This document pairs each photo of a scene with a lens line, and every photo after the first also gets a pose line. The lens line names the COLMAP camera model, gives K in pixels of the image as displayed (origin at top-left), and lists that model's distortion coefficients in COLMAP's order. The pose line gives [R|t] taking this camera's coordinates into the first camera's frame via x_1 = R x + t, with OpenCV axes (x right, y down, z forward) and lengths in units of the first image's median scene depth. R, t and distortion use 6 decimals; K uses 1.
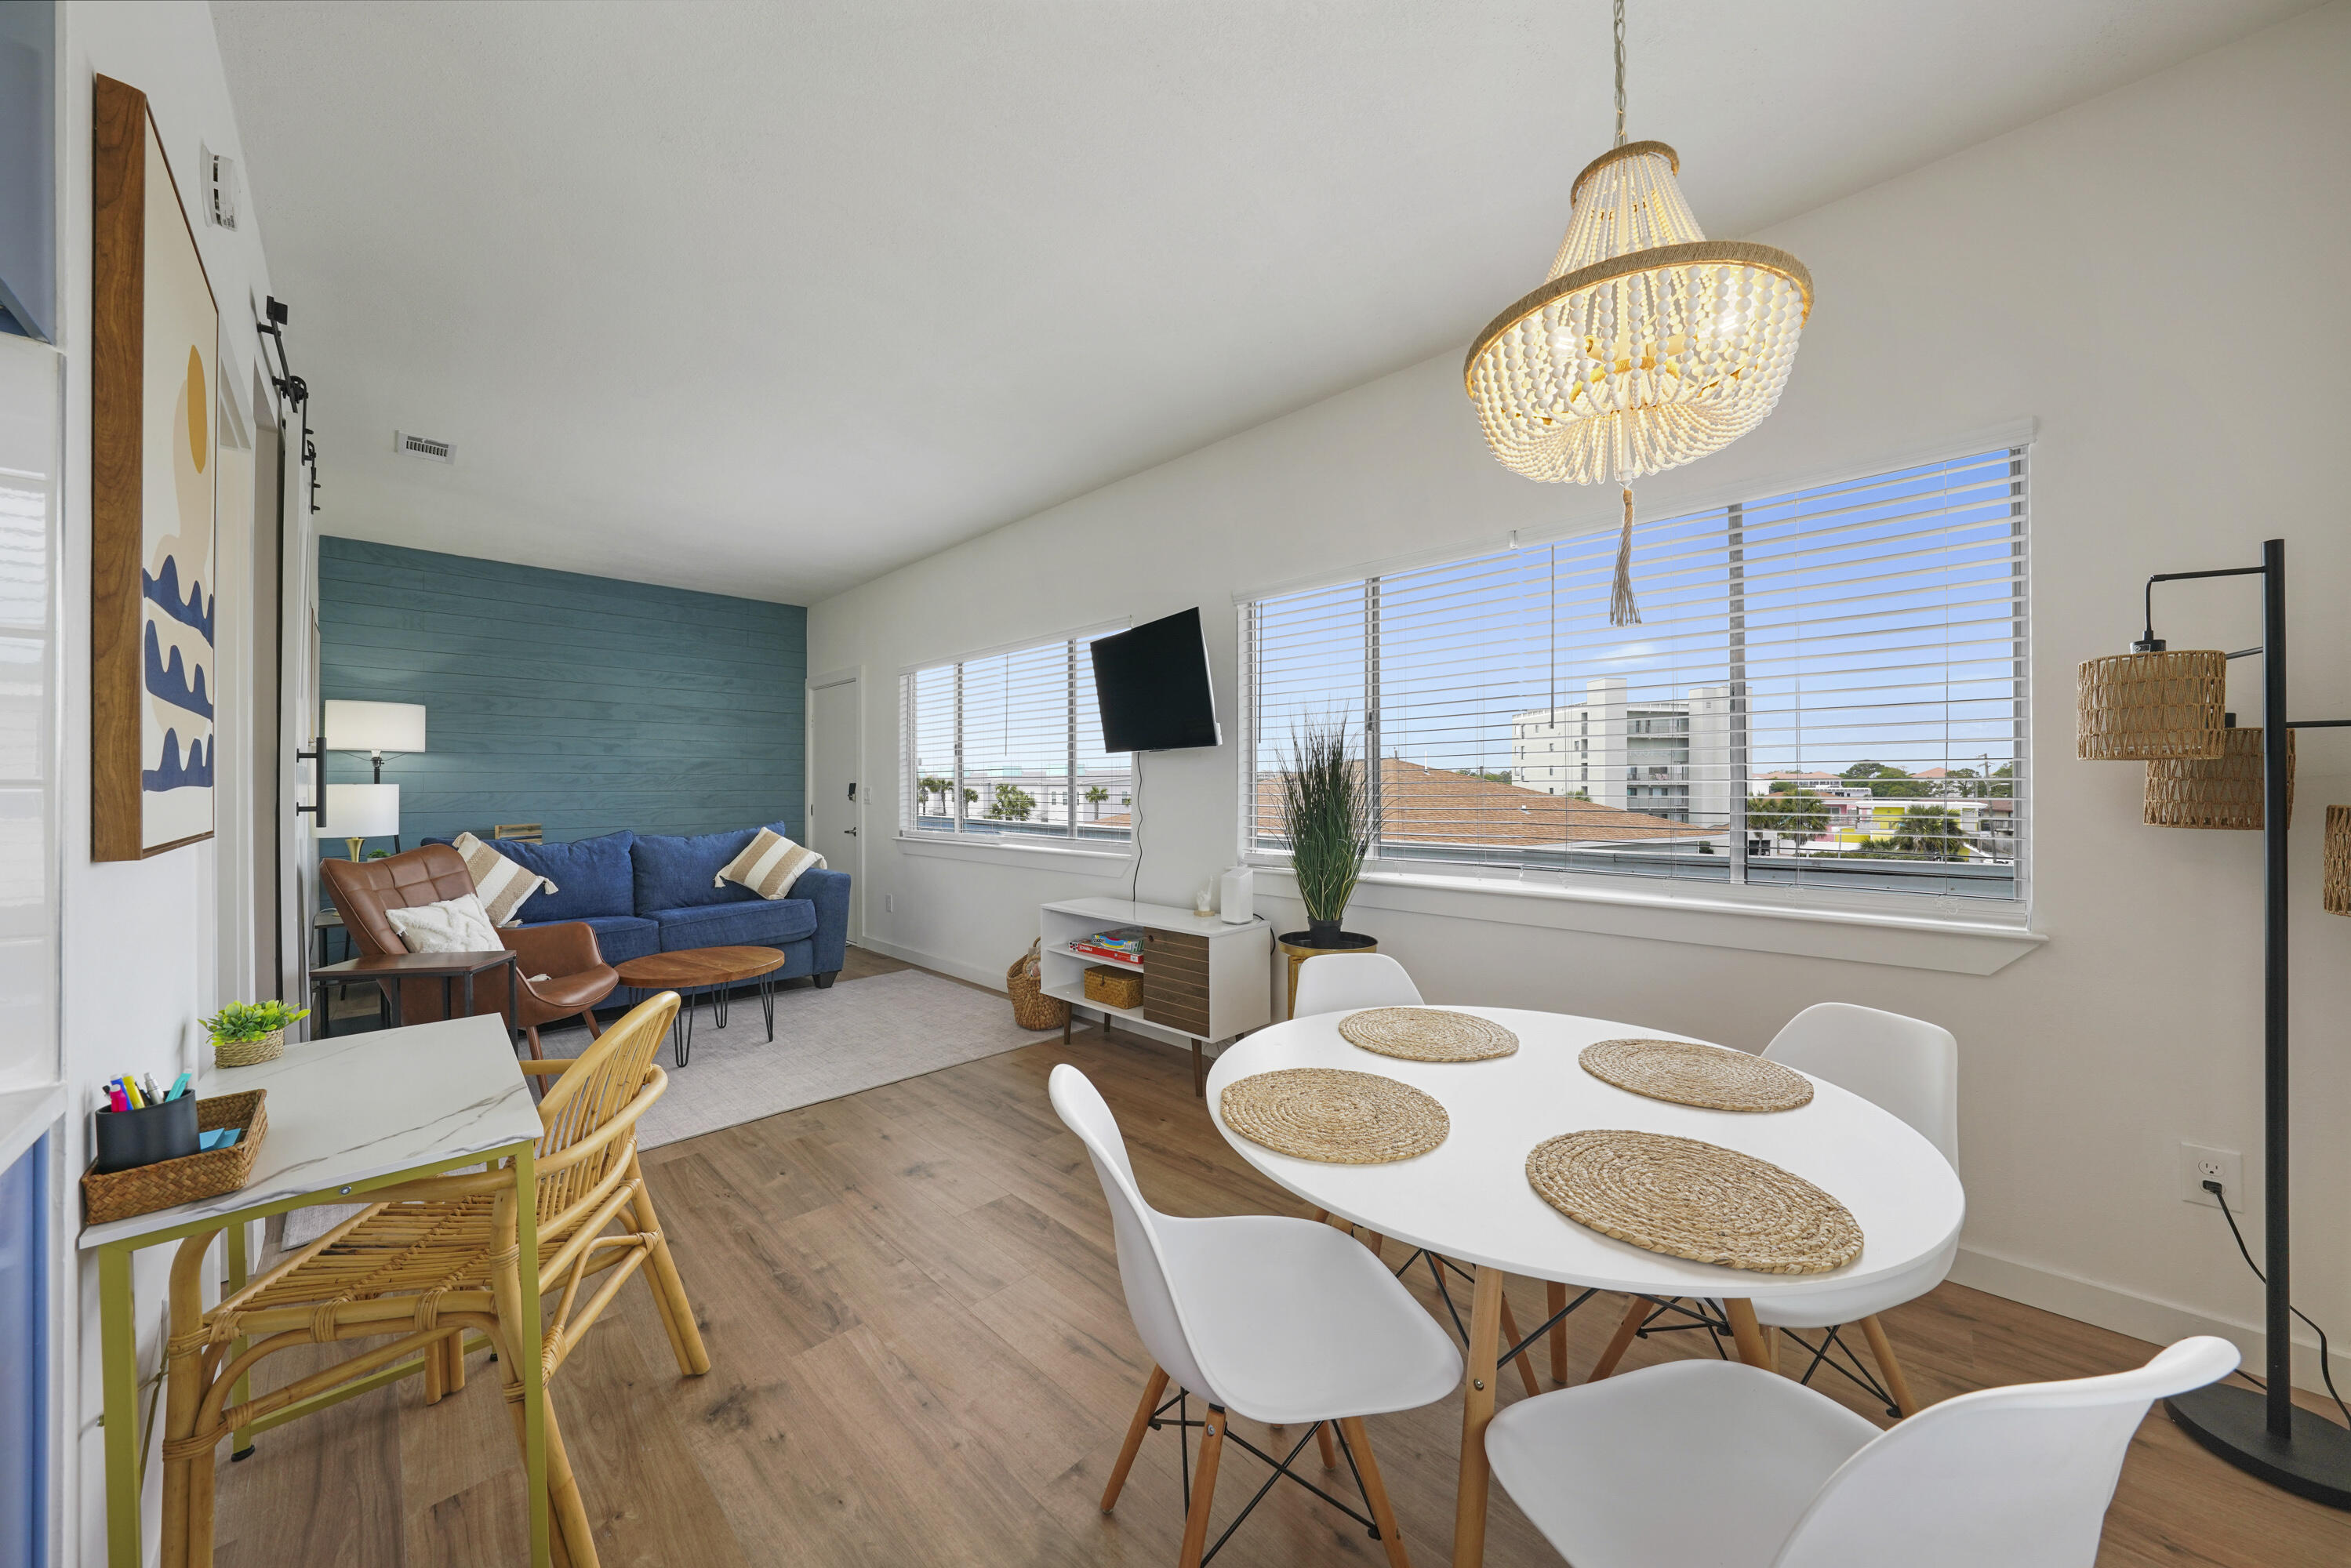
lens RADIAL K [[799.7, 0, 1186.8], [0, 799.7, 784.1], [0, 0, 1]] dist [-0.030555, 0.000016]
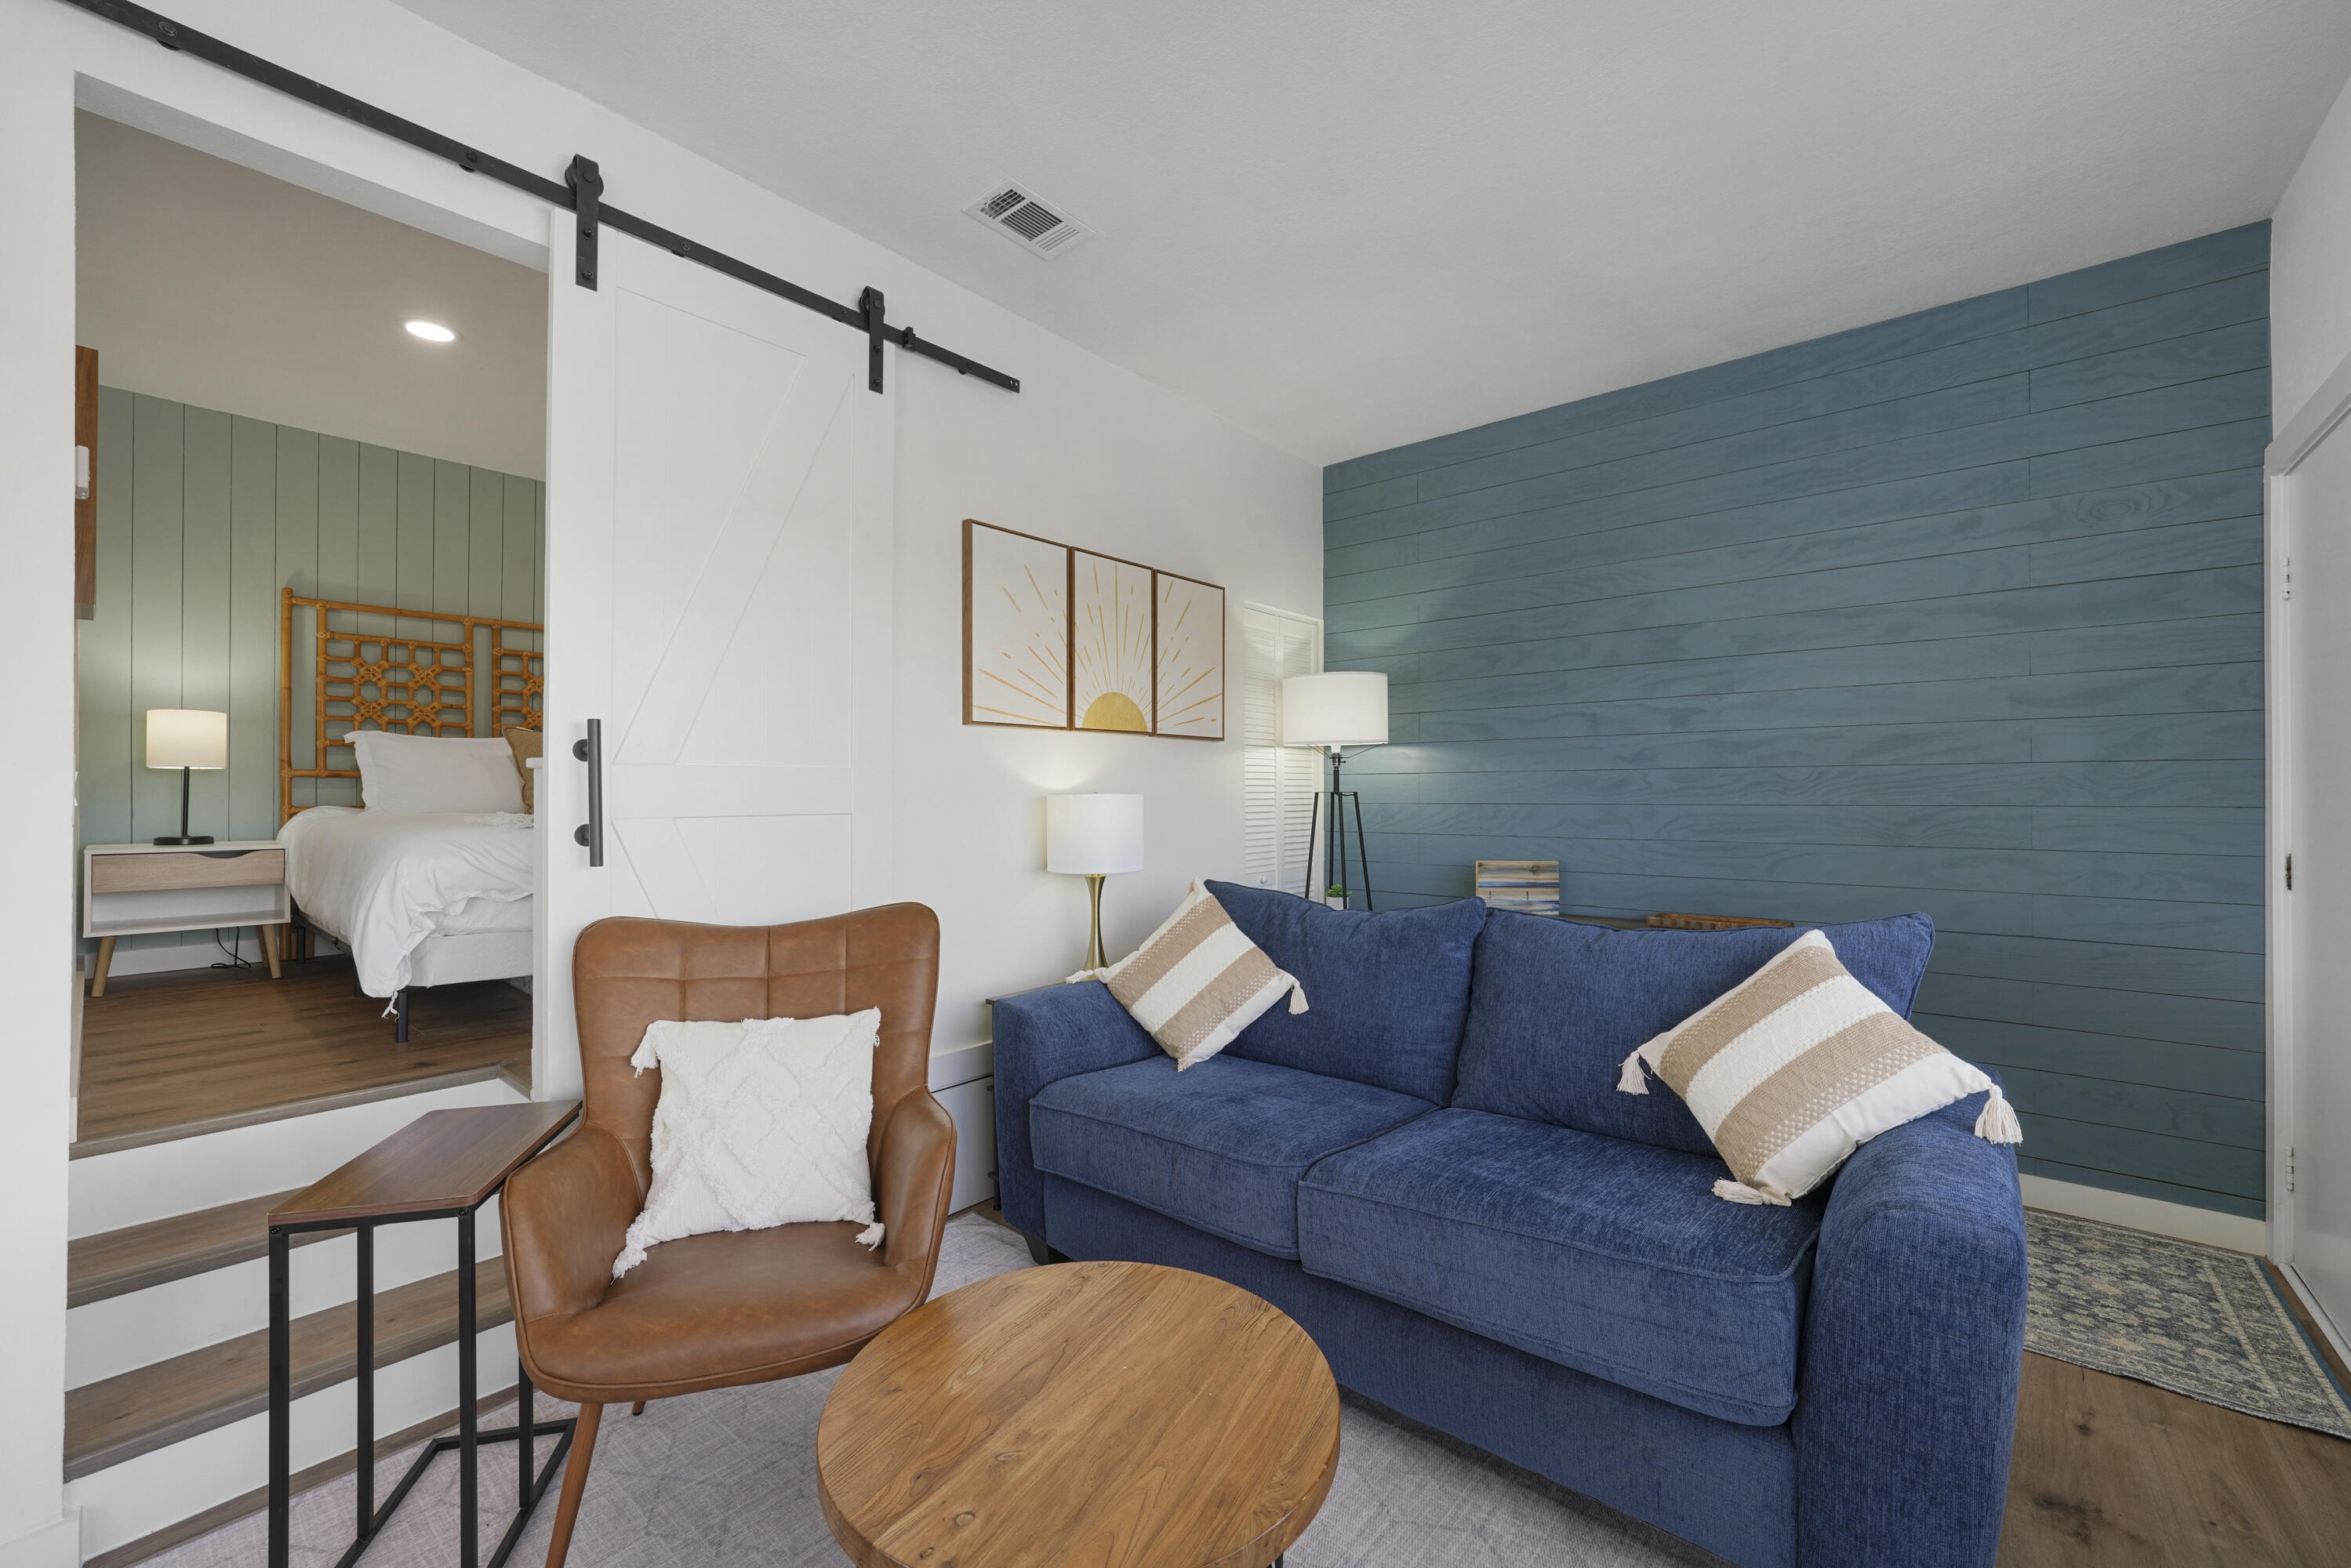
lens RADIAL K [[928.1, 0, 1182.7], [0, 928.1, 791.3], [0, 0, 1]] dist [-0.013427, 0.000160]
pose [[0.055361, -0.002450, -0.998463, -0.228956], [0.006098, 0.999979, -0.002116, 0.000180], [0.998448, -0.005971, 0.055375, 0.885028]]
